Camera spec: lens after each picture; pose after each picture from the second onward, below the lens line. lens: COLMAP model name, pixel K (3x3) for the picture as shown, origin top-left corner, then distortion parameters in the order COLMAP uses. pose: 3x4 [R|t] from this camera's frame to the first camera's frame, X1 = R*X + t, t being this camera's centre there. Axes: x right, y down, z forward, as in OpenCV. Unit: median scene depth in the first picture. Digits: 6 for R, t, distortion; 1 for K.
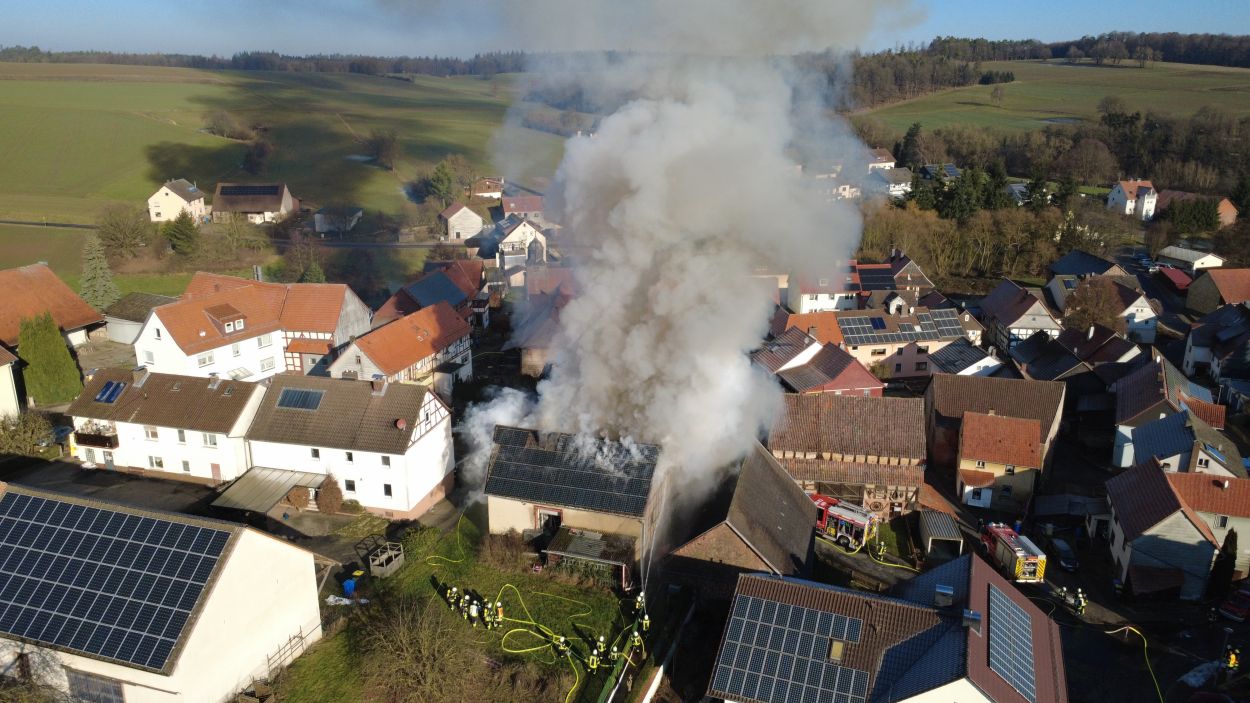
lens RADIAL K [[910.4, 0, 625.0], [0, 910.4, 351.5], [0, 0, 1]] dist [0.001588, -0.005581]
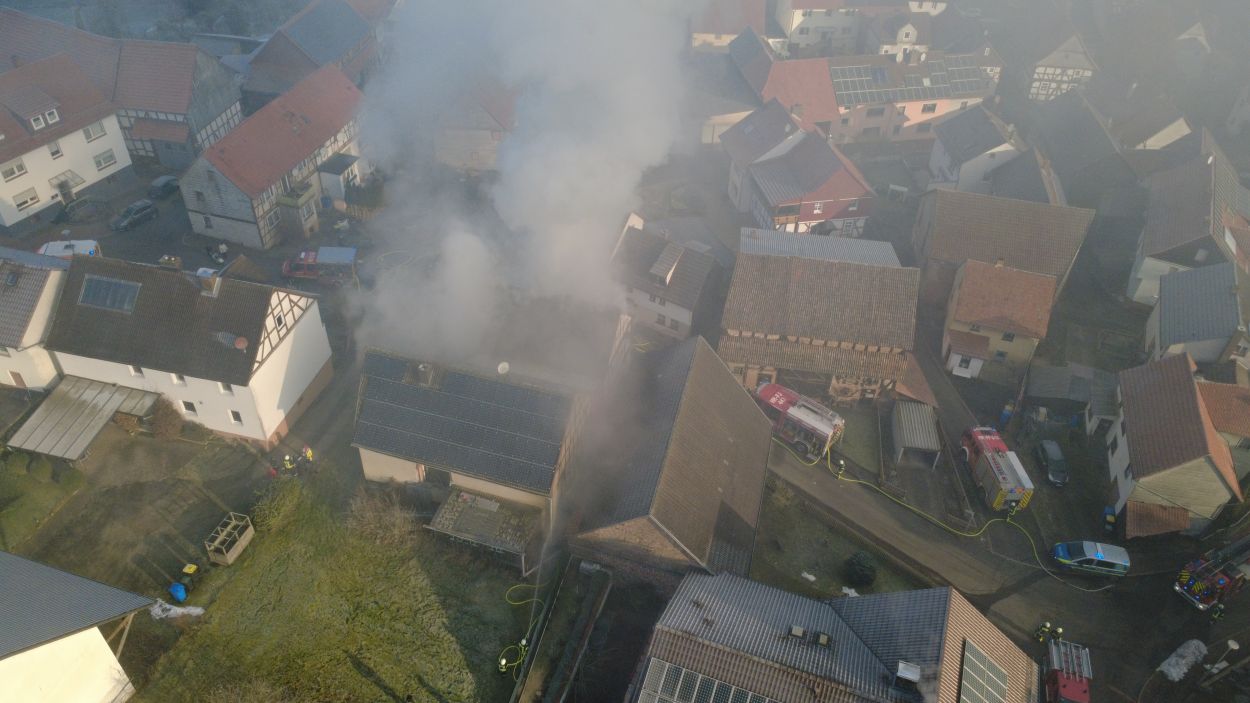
lens RADIAL K [[910.4, 0, 625.0], [0, 910.4, 351.5], [0, 0, 1]] dist [0.001588, -0.005581]
pose [[0.999489, 0.016625, 0.027290, 0.049504], [-0.026090, 0.917656, 0.396519, -0.196139], [-0.018451, -0.397028, 0.917621, 0.248453]]
